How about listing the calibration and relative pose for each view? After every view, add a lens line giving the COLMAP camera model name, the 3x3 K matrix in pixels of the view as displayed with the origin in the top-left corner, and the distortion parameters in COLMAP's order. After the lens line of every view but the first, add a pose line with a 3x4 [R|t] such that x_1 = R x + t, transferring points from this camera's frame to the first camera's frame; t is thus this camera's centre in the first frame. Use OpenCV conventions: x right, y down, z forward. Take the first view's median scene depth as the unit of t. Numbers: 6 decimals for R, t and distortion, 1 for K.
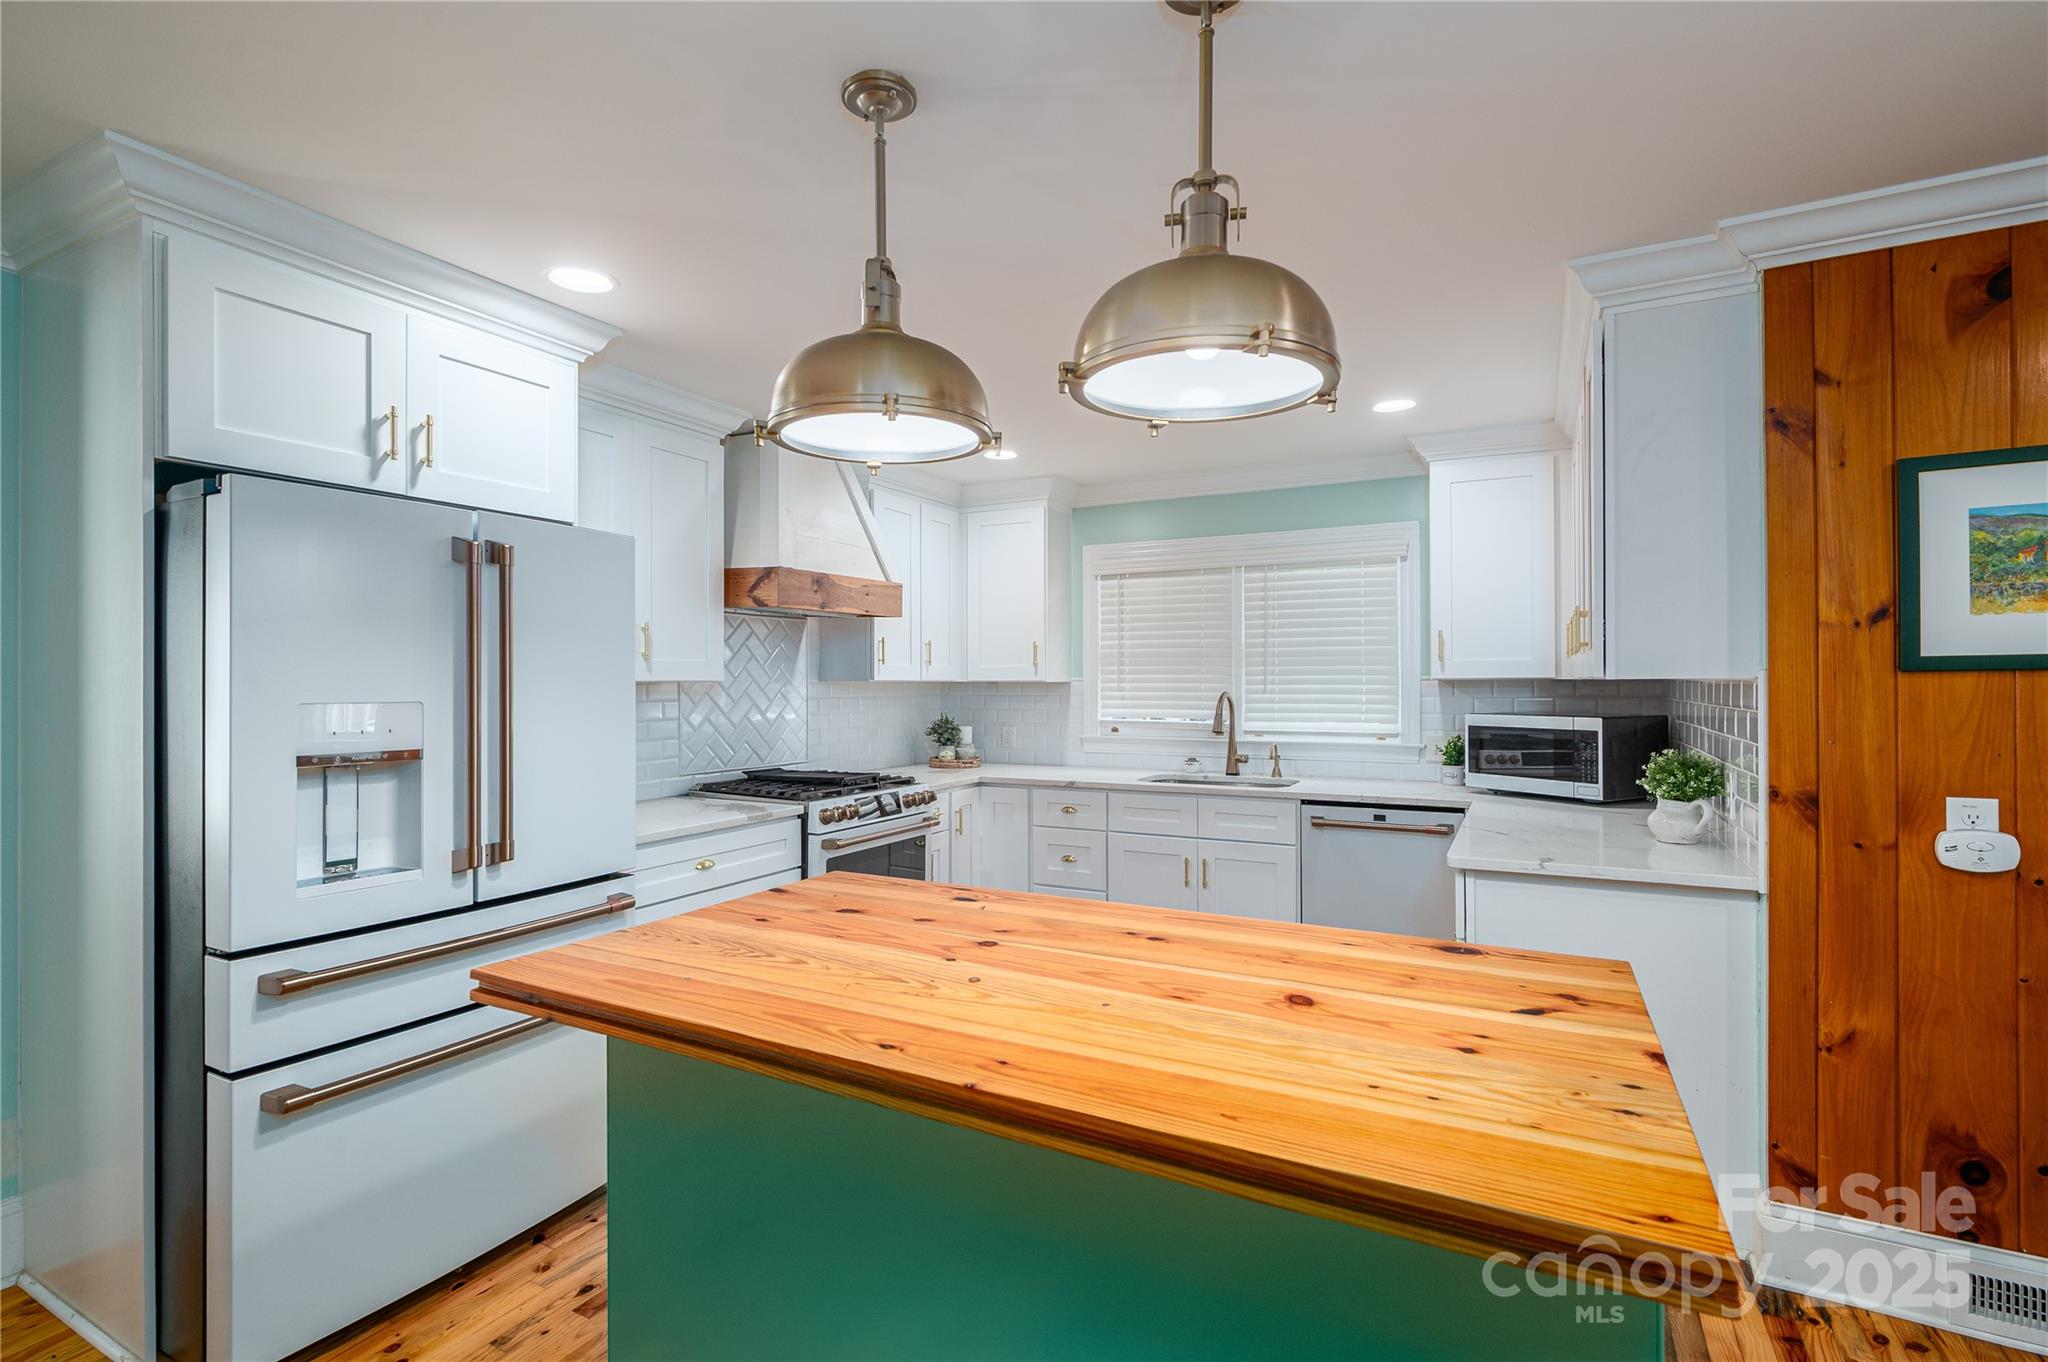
lens RADIAL K [[936.3, 0, 1045.3], [0, 936.3, 681.0], [0, 0, 1]] dist [-0.001848, 0.001005]
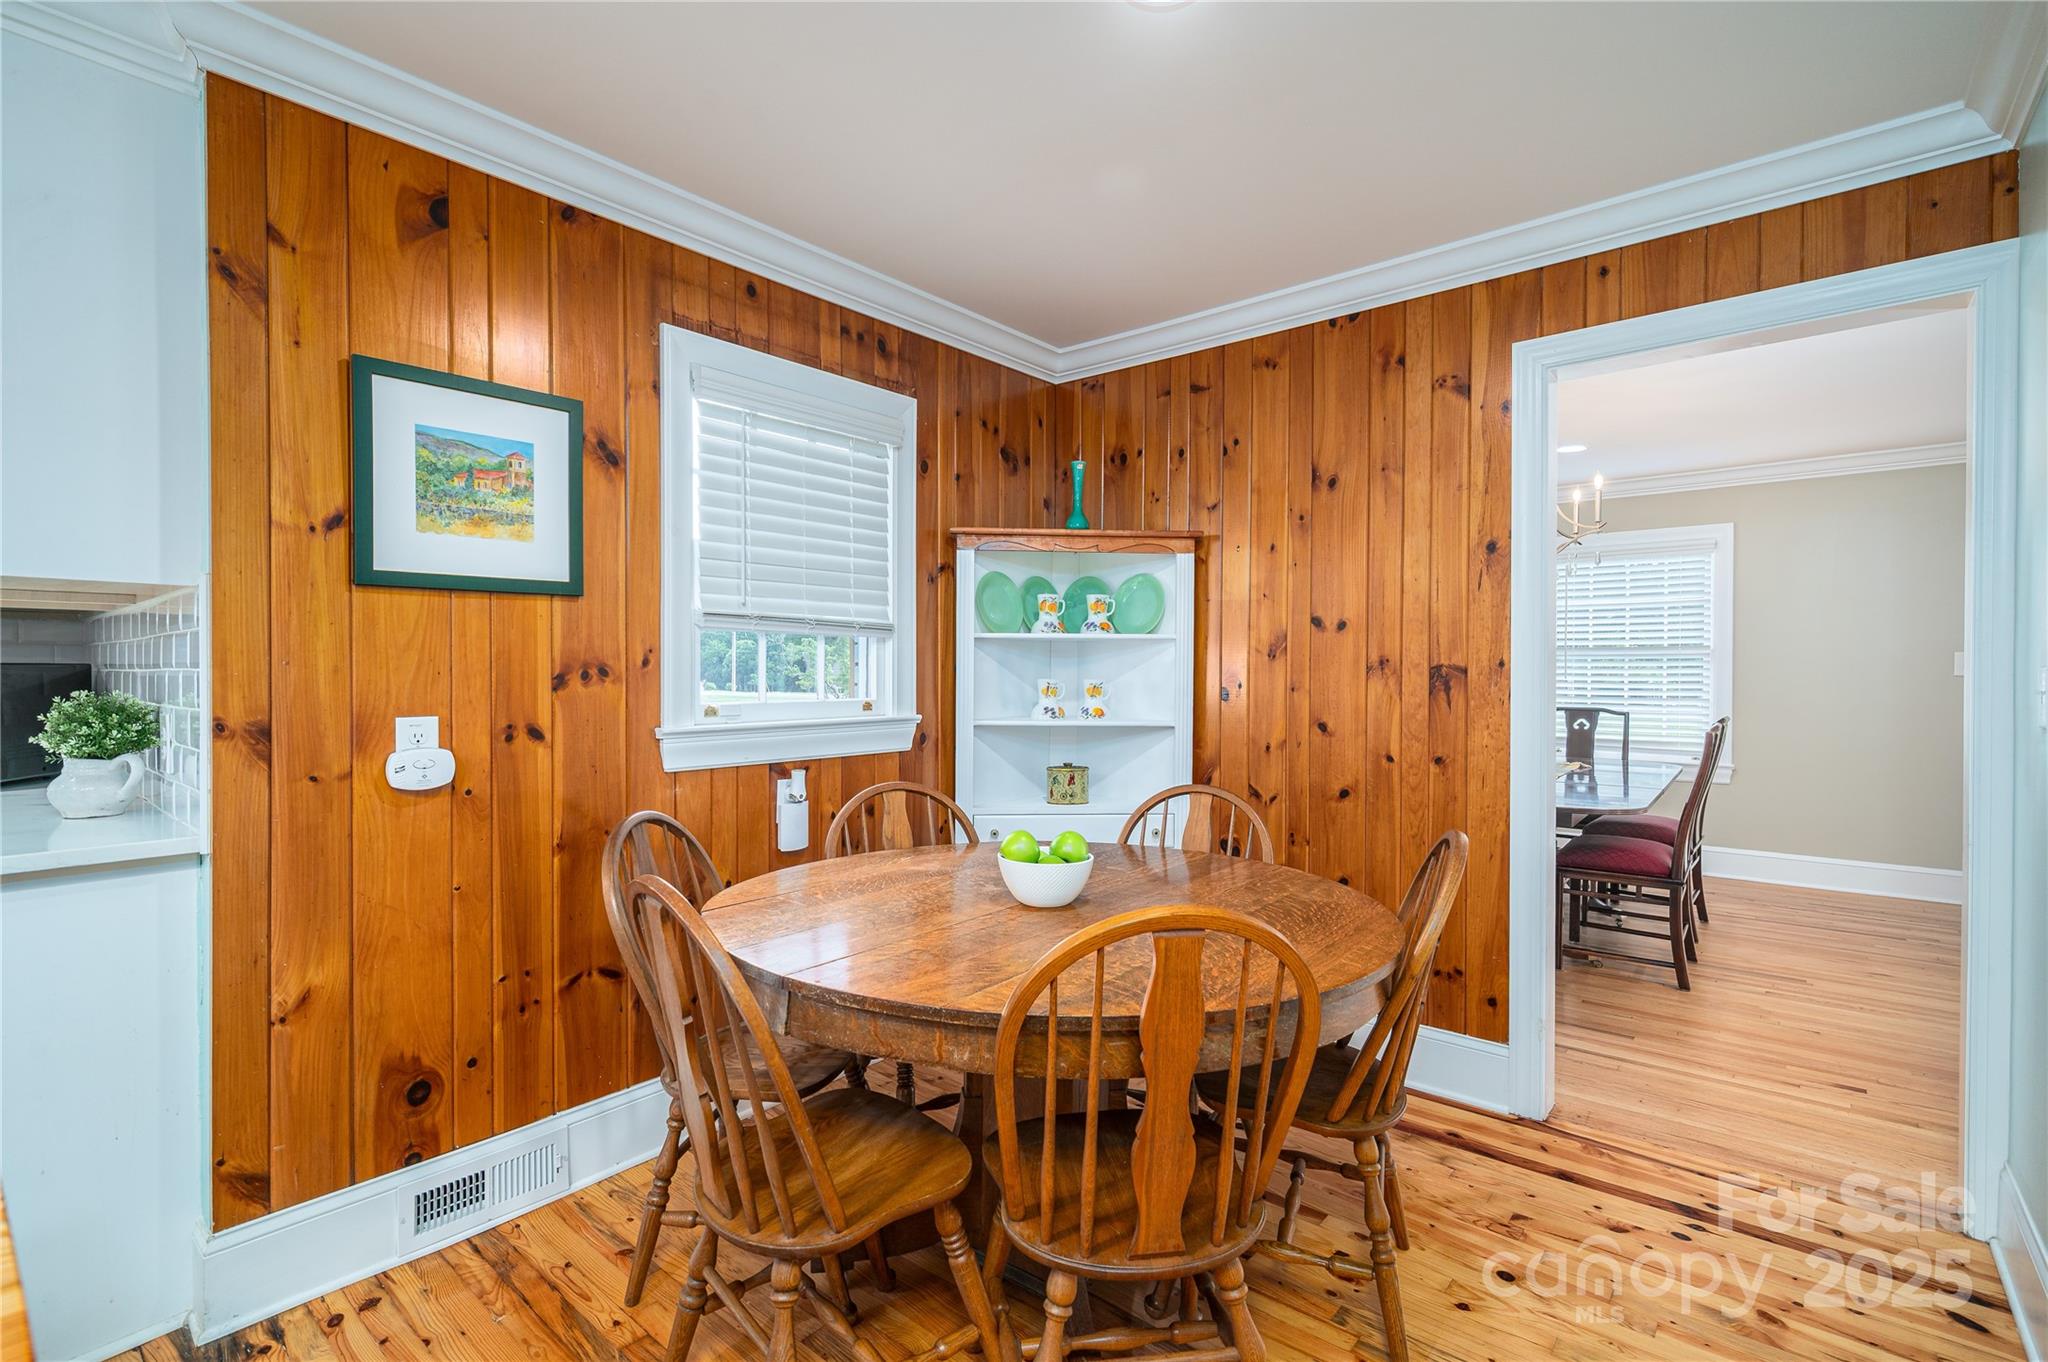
lens RADIAL K [[936.3, 0, 934.3], [0, 936.3, 678.5], [0, 0, 1]] dist [-0.001848, 0.001005]
pose [[0.263986, -0.002257, 0.964524, 0.095151], [-0.003114, 0.999990, 0.003192, 0.042625], [-0.964522, -0.003847, 0.263976, 0.111801]]
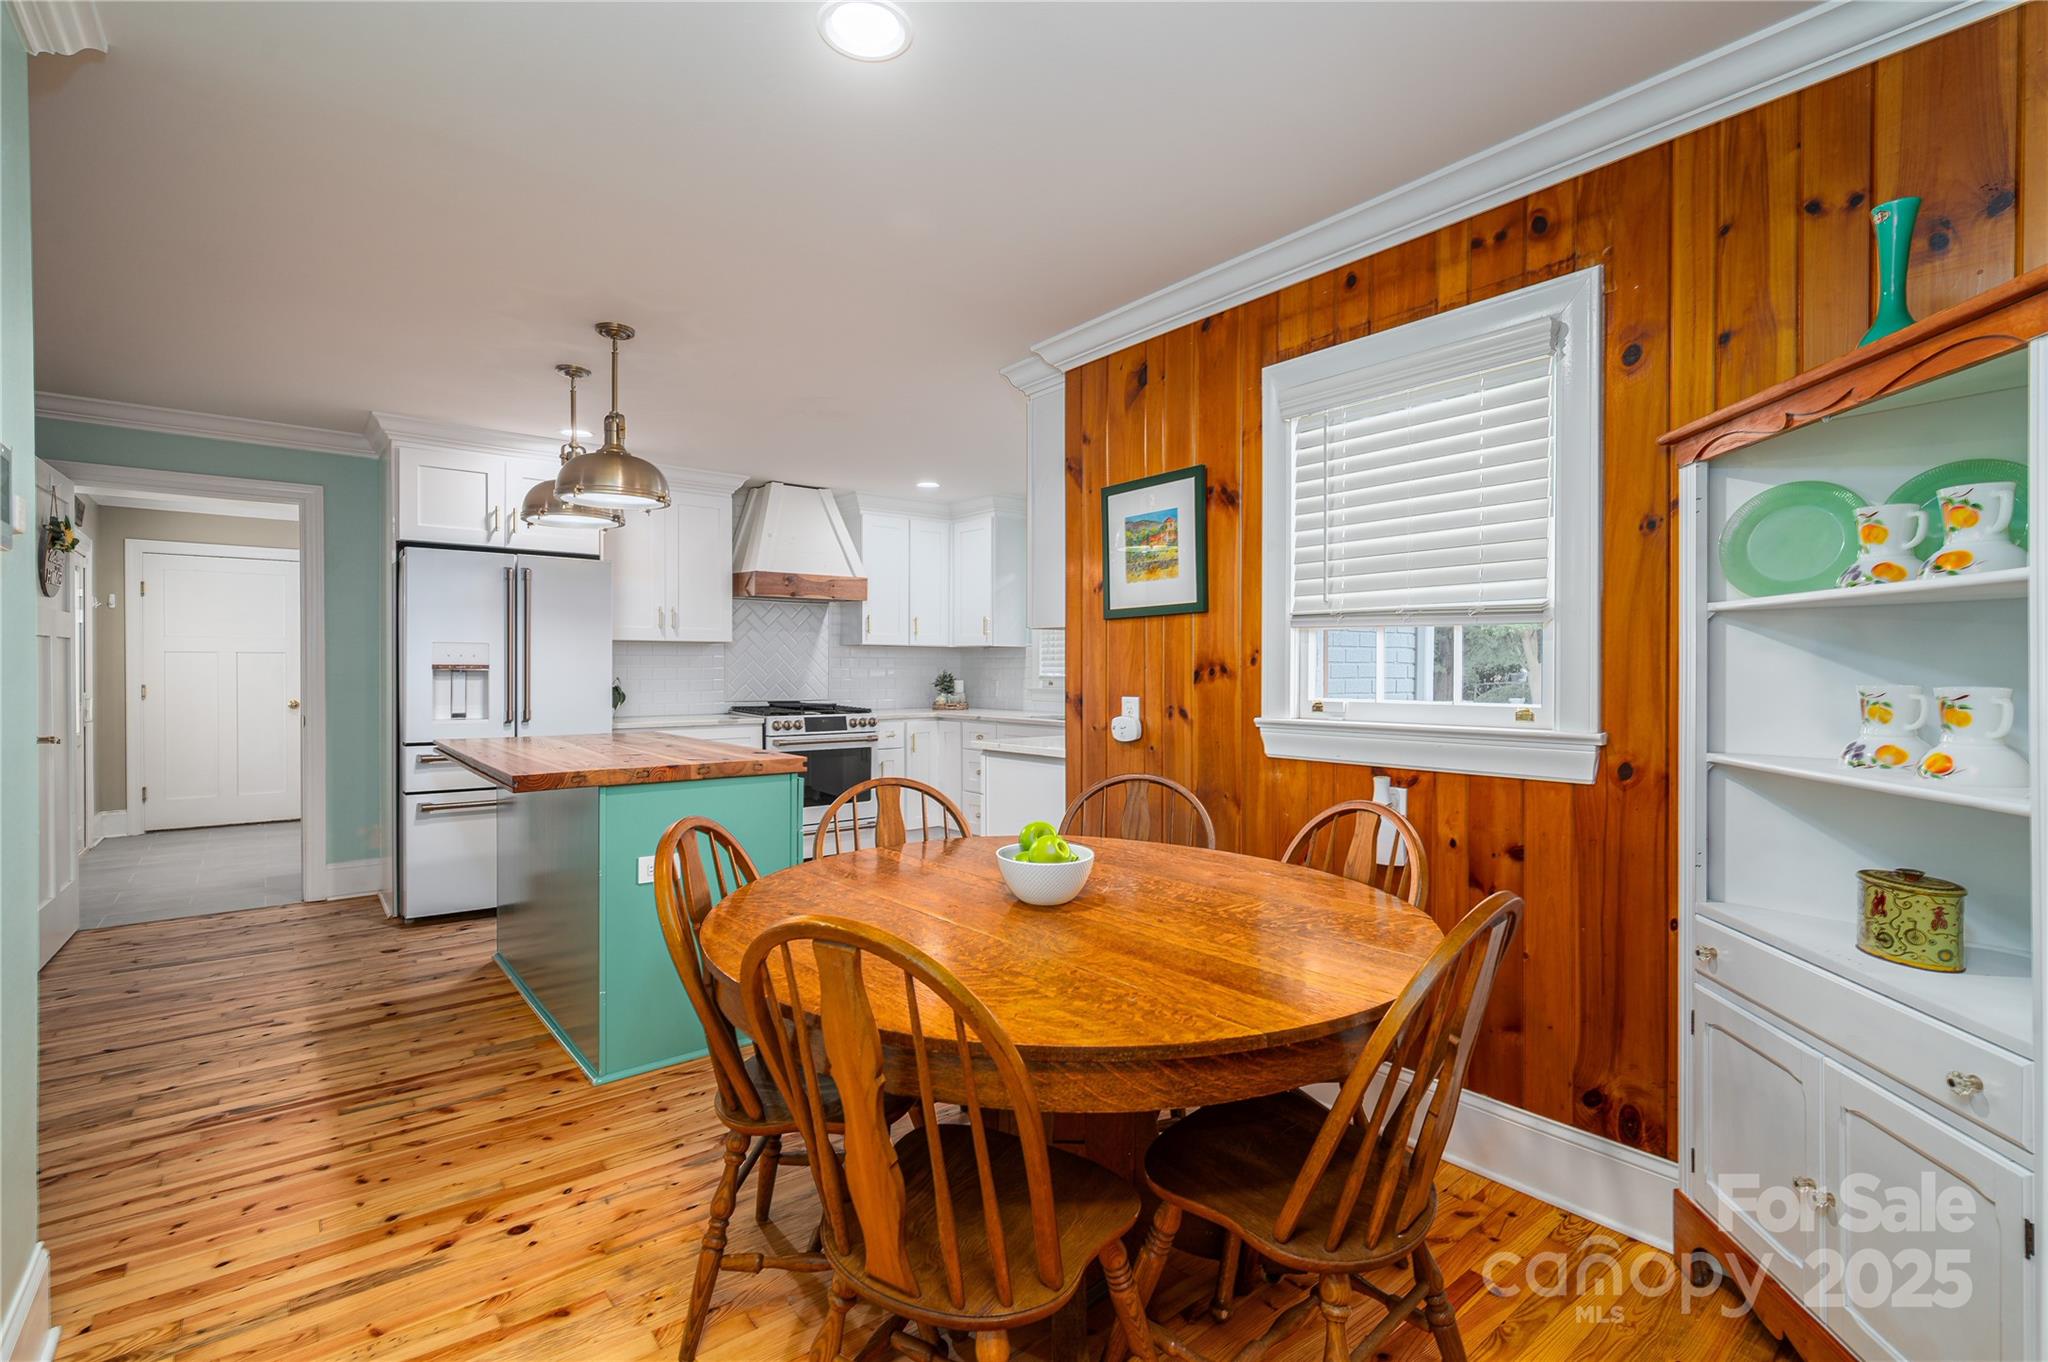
lens RADIAL K [[936.3, 0, 1029.9], [0, 936.3, 673.7], [0, 0, 1]] dist [-0.001848, 0.001005]
pose [[0.917221, 0.008699, -0.398284, 0.792530], [-0.005656, 0.999945, 0.008816, 0.038526], [0.398339, -0.005833, 0.917220, -0.294552]]
